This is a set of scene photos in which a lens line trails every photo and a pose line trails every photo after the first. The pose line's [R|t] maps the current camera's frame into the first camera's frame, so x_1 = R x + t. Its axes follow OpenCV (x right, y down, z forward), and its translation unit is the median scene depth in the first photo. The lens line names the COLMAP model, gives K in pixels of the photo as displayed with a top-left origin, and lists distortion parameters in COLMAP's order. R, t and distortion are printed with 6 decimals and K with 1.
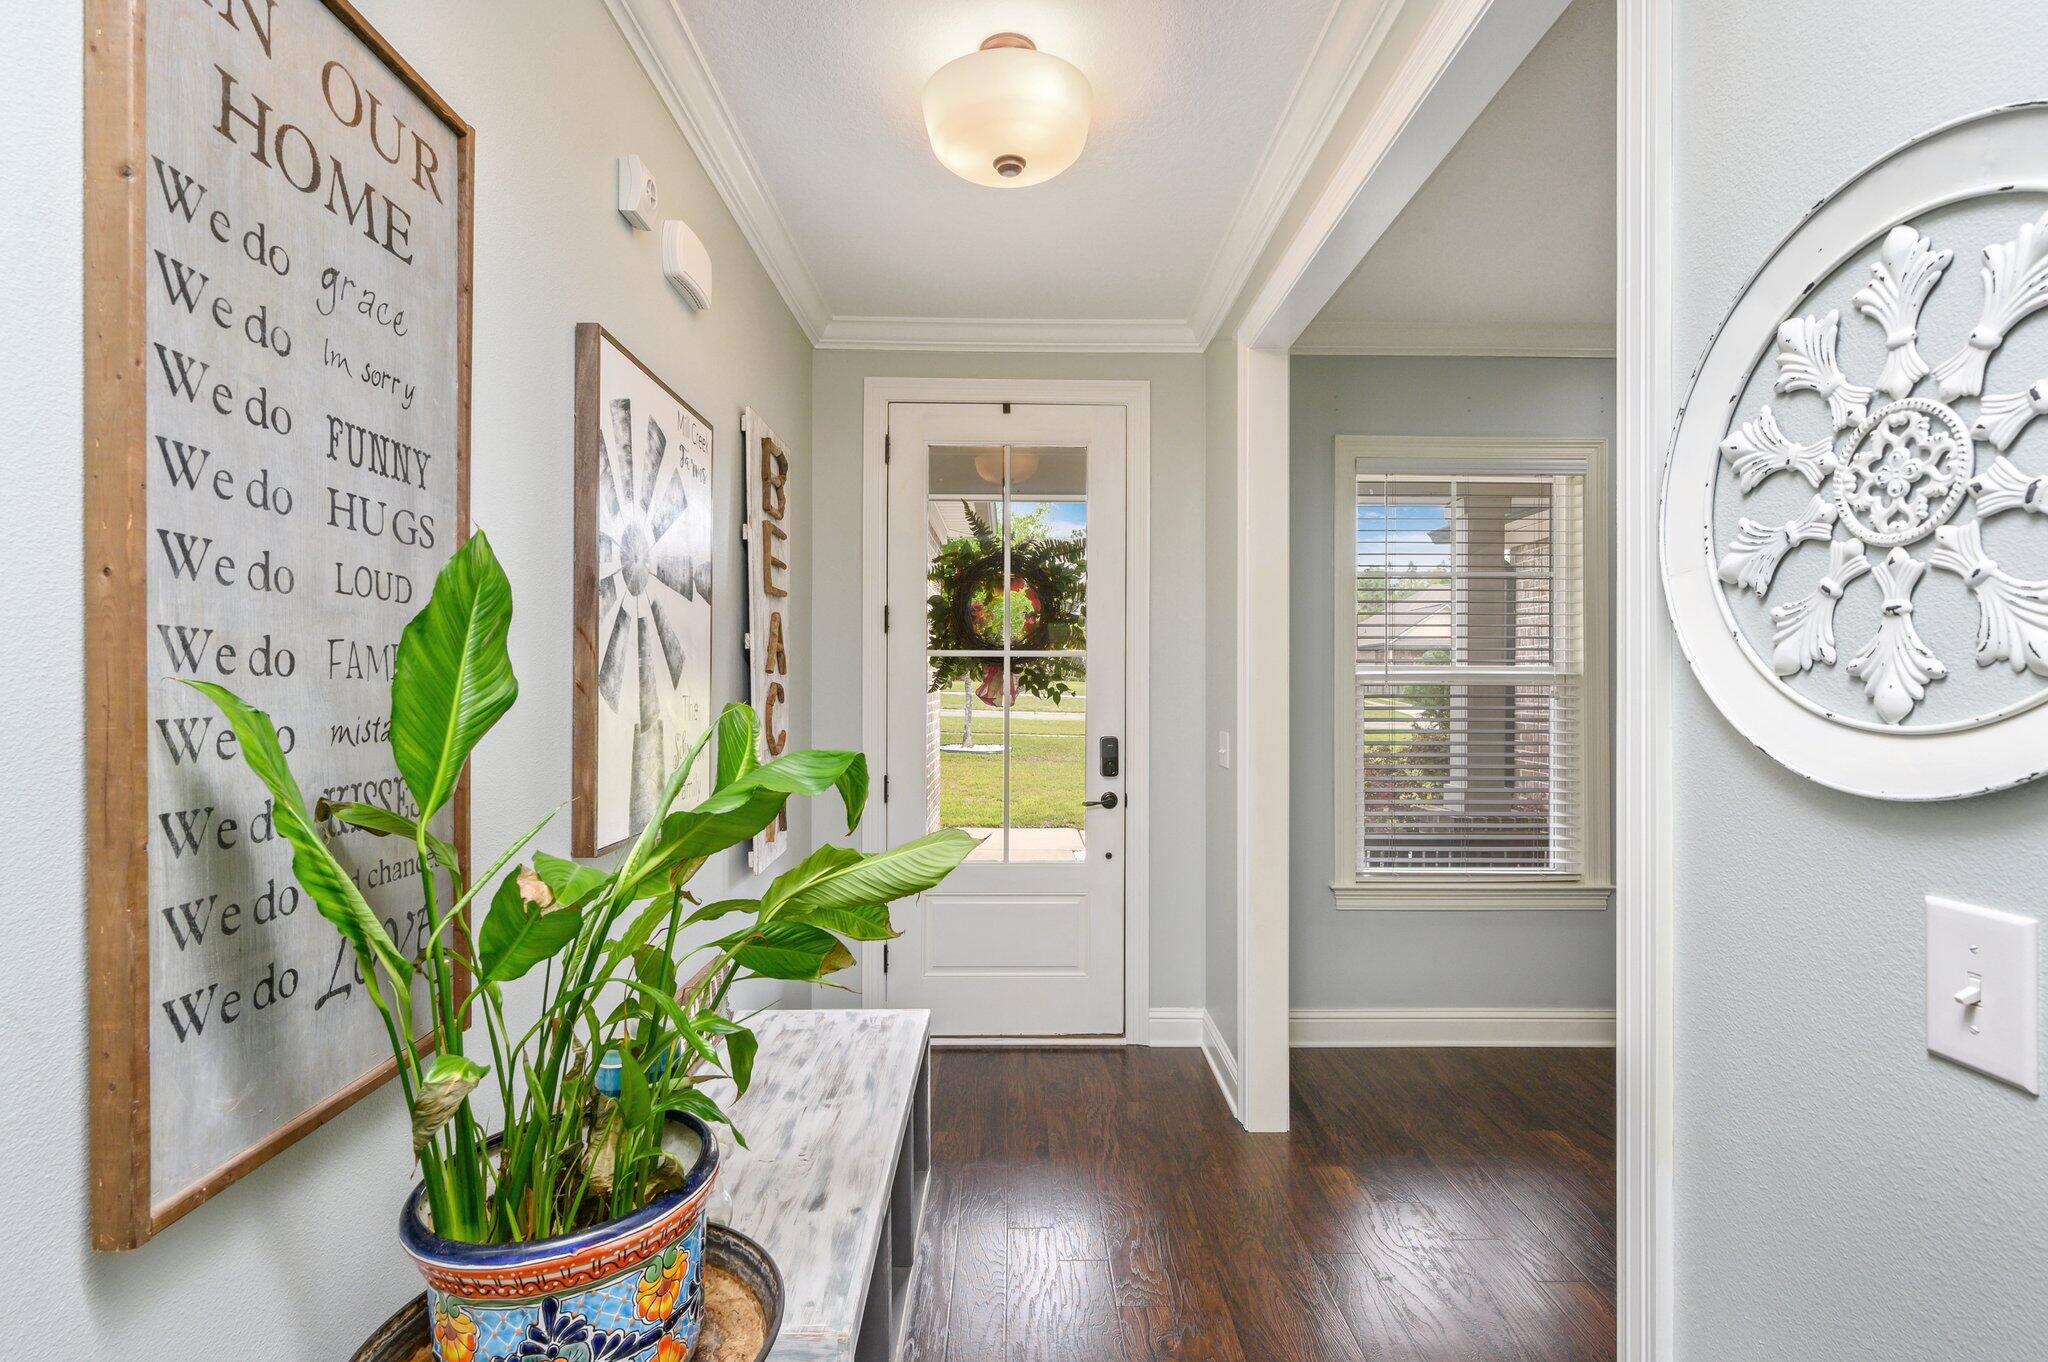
lens RADIAL K [[935.8, 0, 1023.2], [0, 935.8, 678.3], [0, 0, 1]] dist [0.003364, 0.000324]
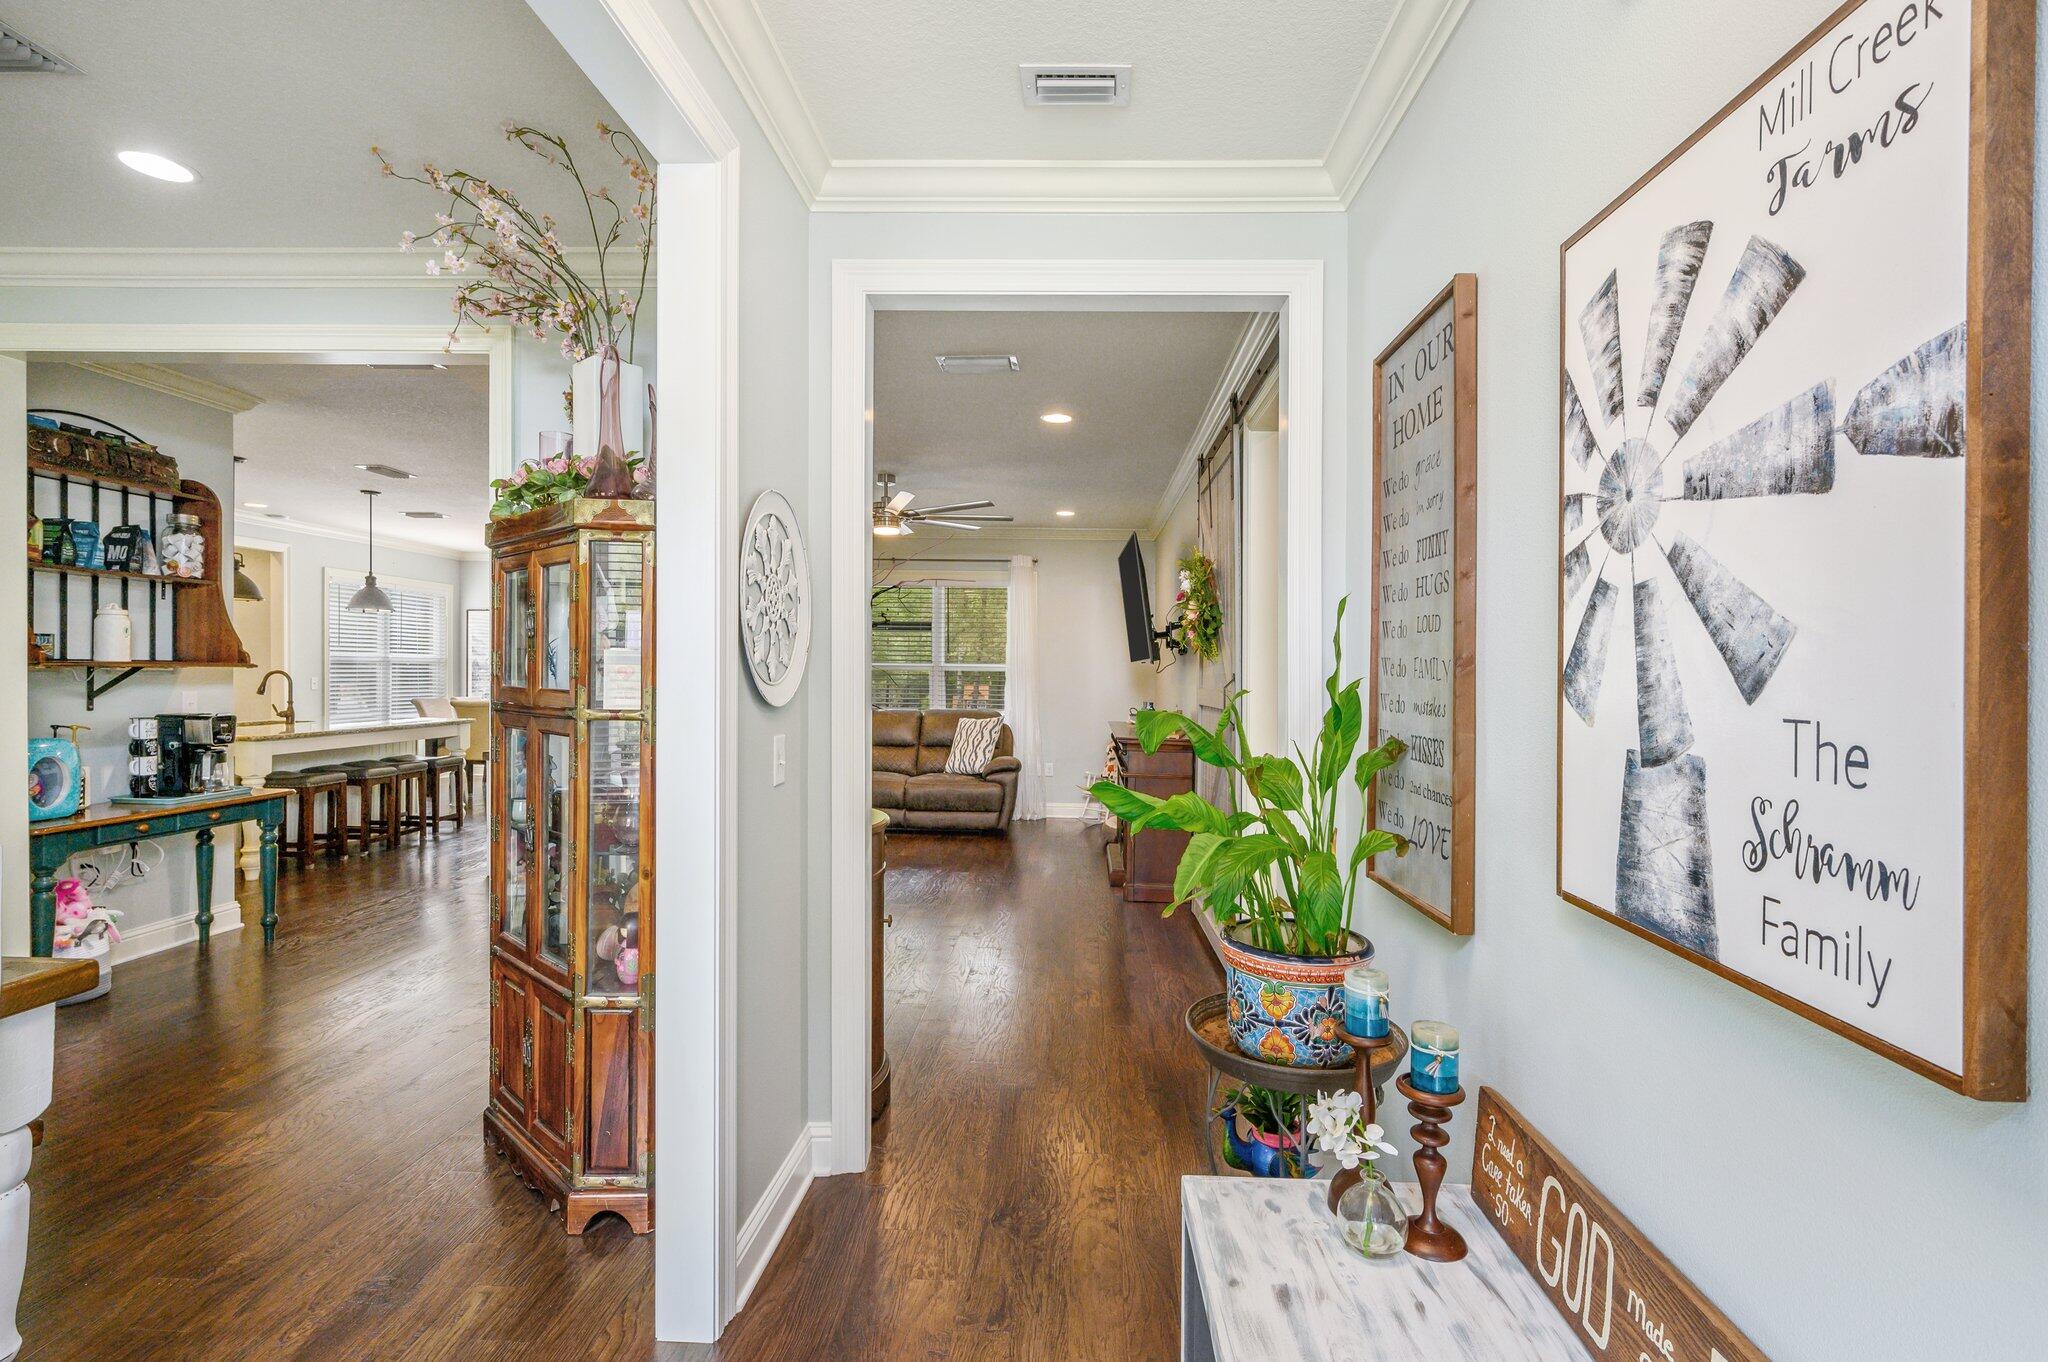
lens RADIAL K [[935.8, 0, 1031.3], [0, 935.8, 674.4], [0, 0, 1]] dist [0.003364, 0.000324]
pose [[-0.998170, 0.003775, 0.060344, -0.040830], [0.004097, 0.999978, 0.005213, -0.008694], [-0.060323, 0.005450, -0.998164, 1.737696]]
